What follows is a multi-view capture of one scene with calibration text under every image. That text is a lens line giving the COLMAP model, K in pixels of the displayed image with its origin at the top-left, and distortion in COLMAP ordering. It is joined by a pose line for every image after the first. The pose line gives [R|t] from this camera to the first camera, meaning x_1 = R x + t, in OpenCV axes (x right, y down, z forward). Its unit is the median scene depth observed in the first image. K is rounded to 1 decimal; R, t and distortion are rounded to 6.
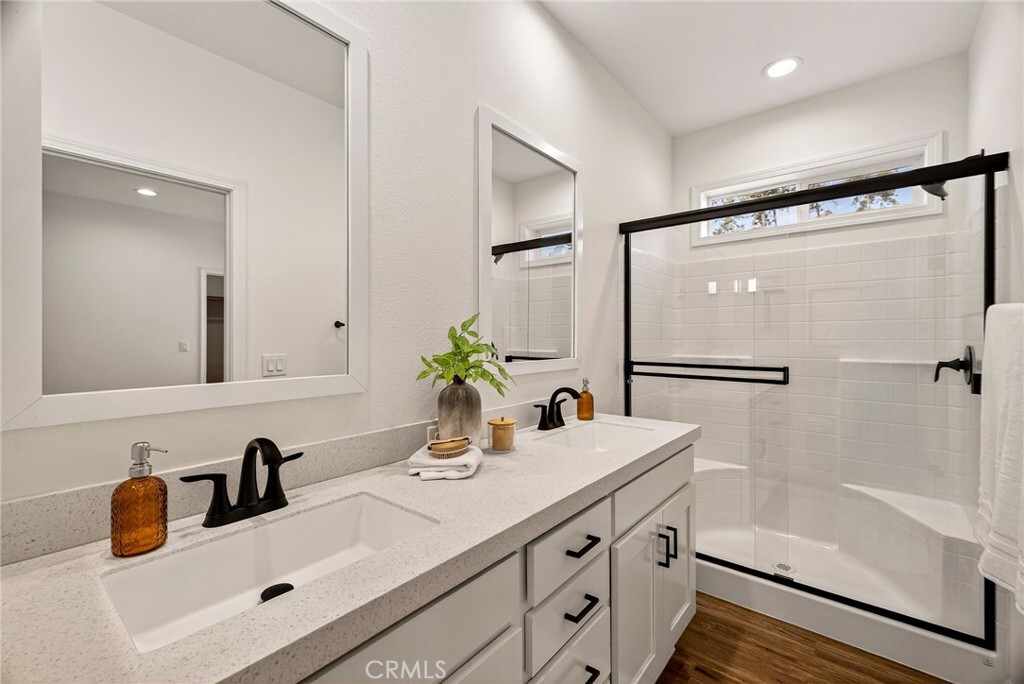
lens RADIAL K [[431.7, 0, 523.8], [0, 431.7, 337.3], [0, 0, 1]] dist [0.003179, -0.000047]
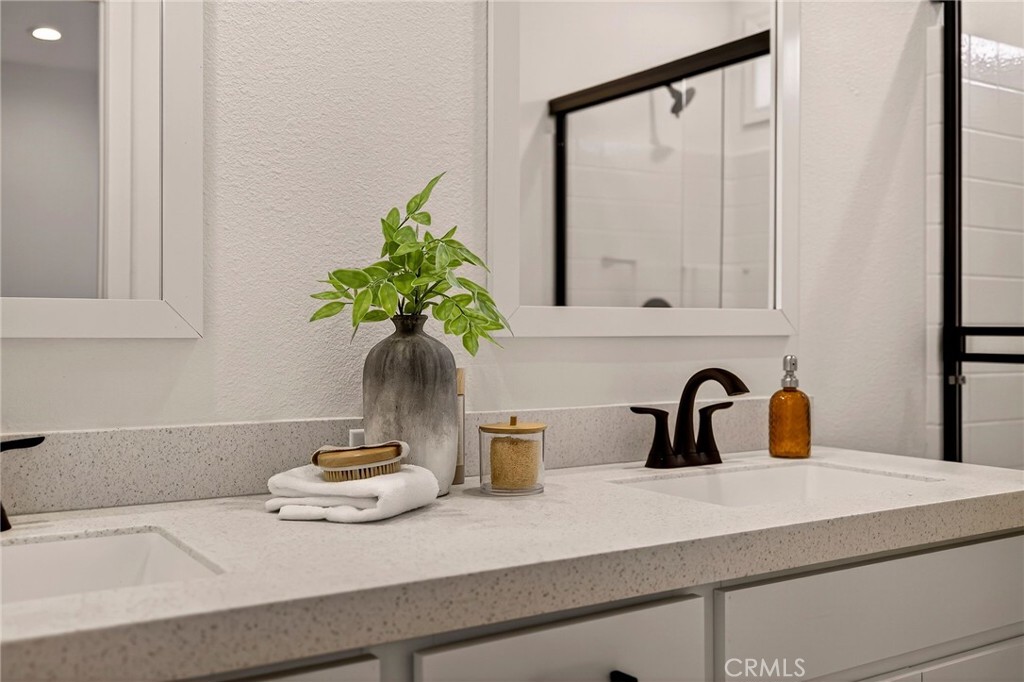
lens RADIAL K [[1010.4, 0, 503.2], [0, 1010.4, 341.6], [0, 0, 1]] dist [0.046300, 0.000000]
pose [[0.939846, 0.005221, -0.341559, 0.194790], [-0.001789, 0.999945, 0.010362, 0.066410], [0.341594, -0.009128, 0.939803, 0.025187]]
